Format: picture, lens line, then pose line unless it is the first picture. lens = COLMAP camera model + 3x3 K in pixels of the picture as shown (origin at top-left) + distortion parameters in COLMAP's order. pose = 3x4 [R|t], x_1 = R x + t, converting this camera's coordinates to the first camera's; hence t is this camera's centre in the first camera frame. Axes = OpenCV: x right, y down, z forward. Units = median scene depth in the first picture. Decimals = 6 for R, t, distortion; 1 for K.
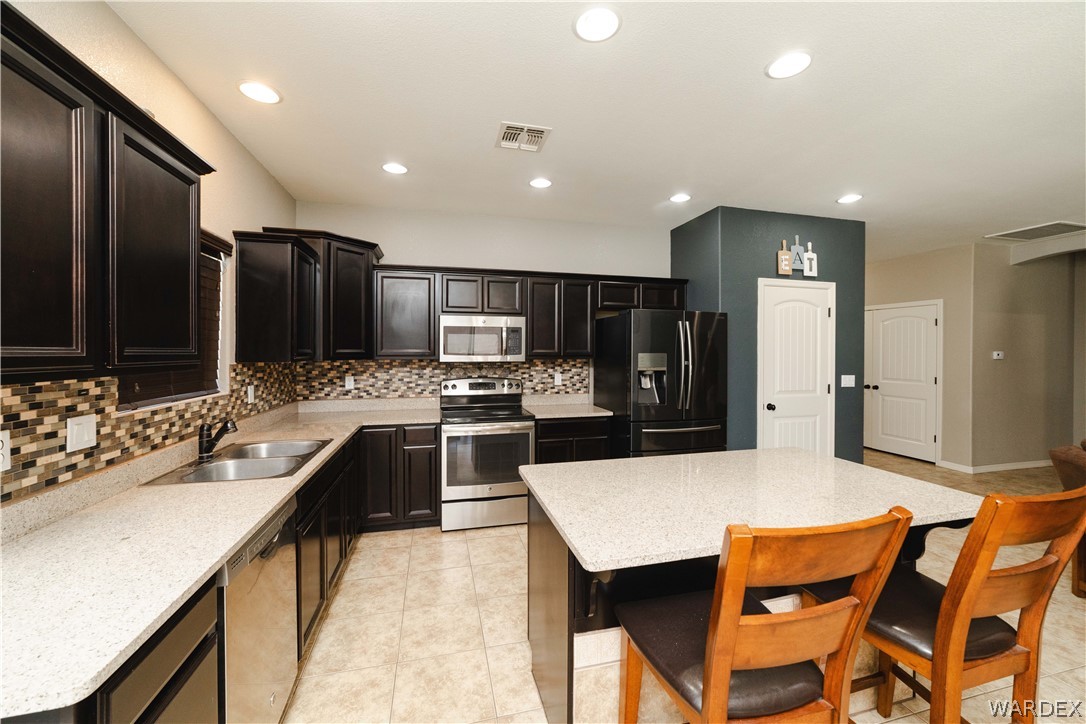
lens RADIAL K [[421.7, 0, 543.3], [0, 421.7, 353.0], [0, 0, 1]] dist [-0.006501, 0.002525]
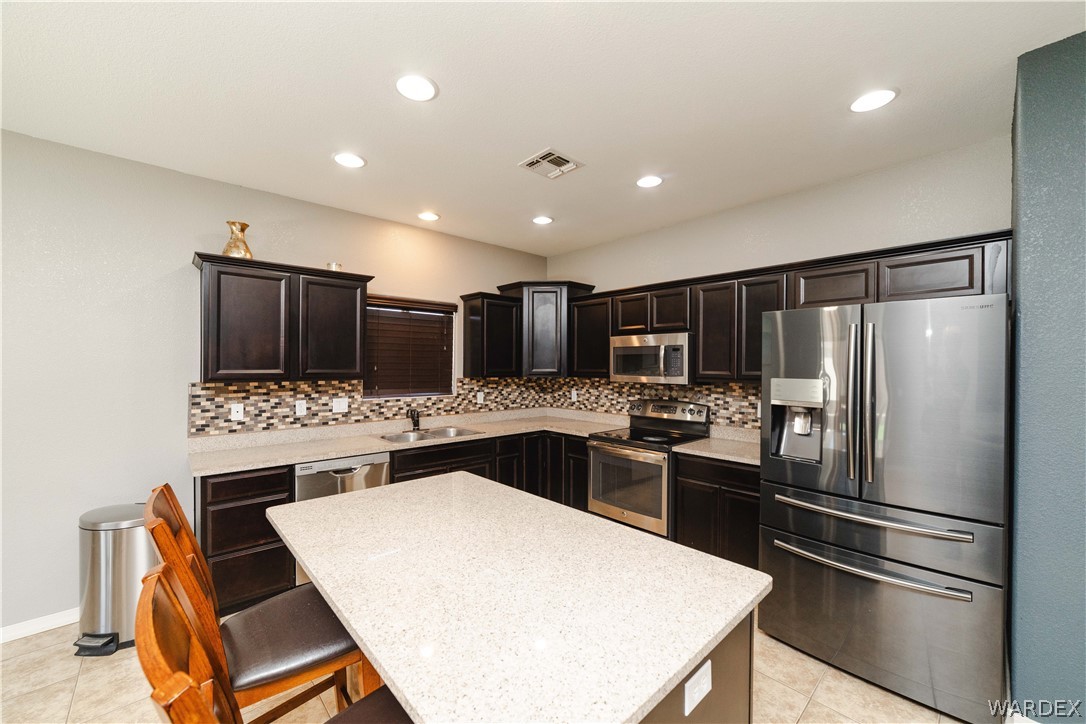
lens RADIAL K [[421.7, 0, 545.3], [0, 421.7, 368.4], [0, 0, 1]] dist [-0.006501, 0.002525]
pose [[0.479737, 0.006810, -0.877386, 0.569376], [-0.008983, 0.999956, 0.002850, -0.012122], [0.877366, 0.006514, 0.479777, 0.333715]]
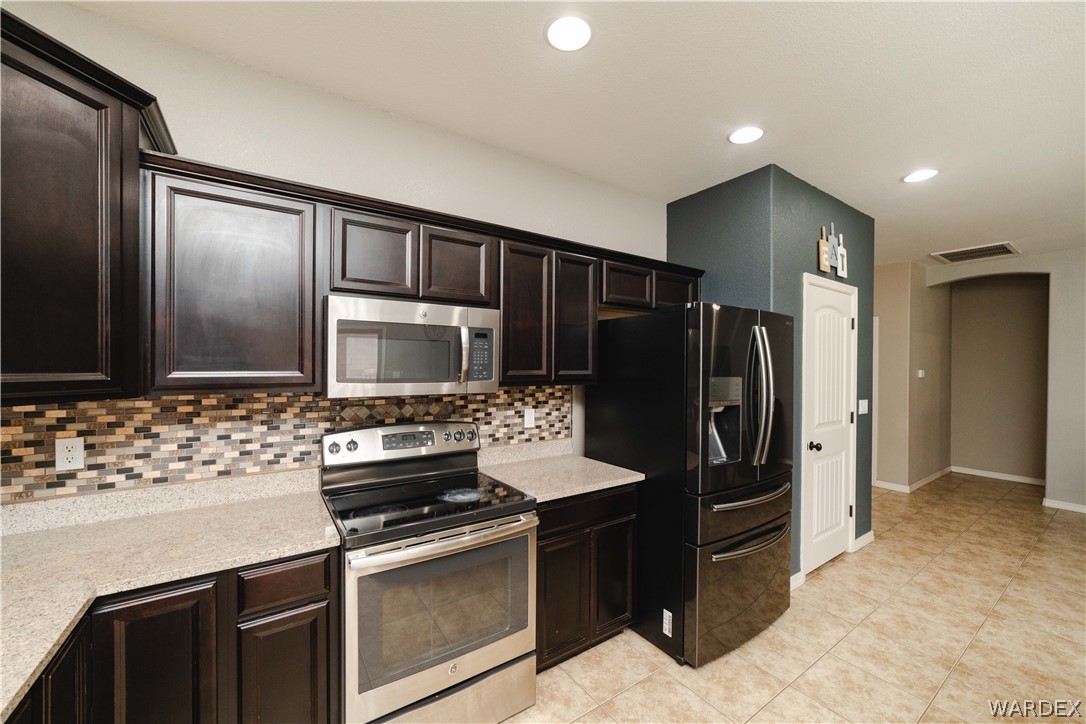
lens RADIAL K [[421.7, 0, 542.1], [0, 421.7, 369.3], [0, 0, 1]] dist [-0.006501, 0.002525]
pose [[0.940384, -0.000026, 0.340114, -0.173798], [-0.000409, 0.999999, 0.001207, -0.009965], [-0.340113, -0.001274, 0.940384, 0.470275]]
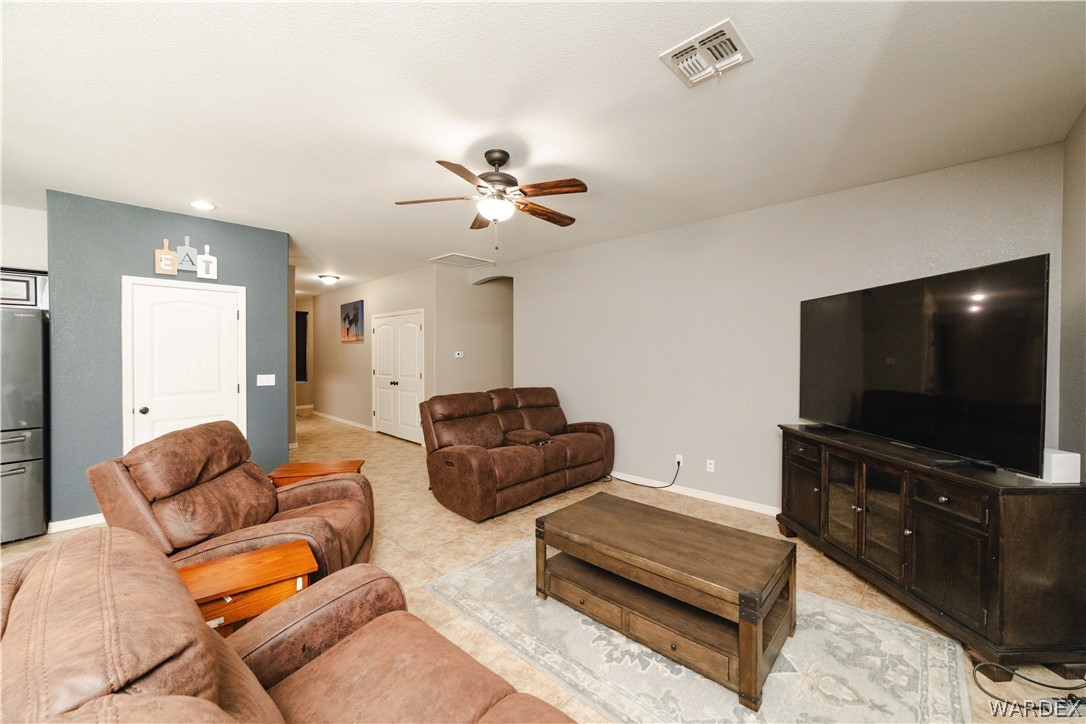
lens RADIAL K [[421.7, 0, 548.9], [0, 421.7, 355.3], [0, 0, 1]] dist [-0.006501, 0.002525]
pose [[0.838615, -0.011487, 0.544603, 0.810963], [0.012297, 0.999922, 0.002154, 0.011176], [-0.544585, 0.004890, 0.838691, -0.313315]]
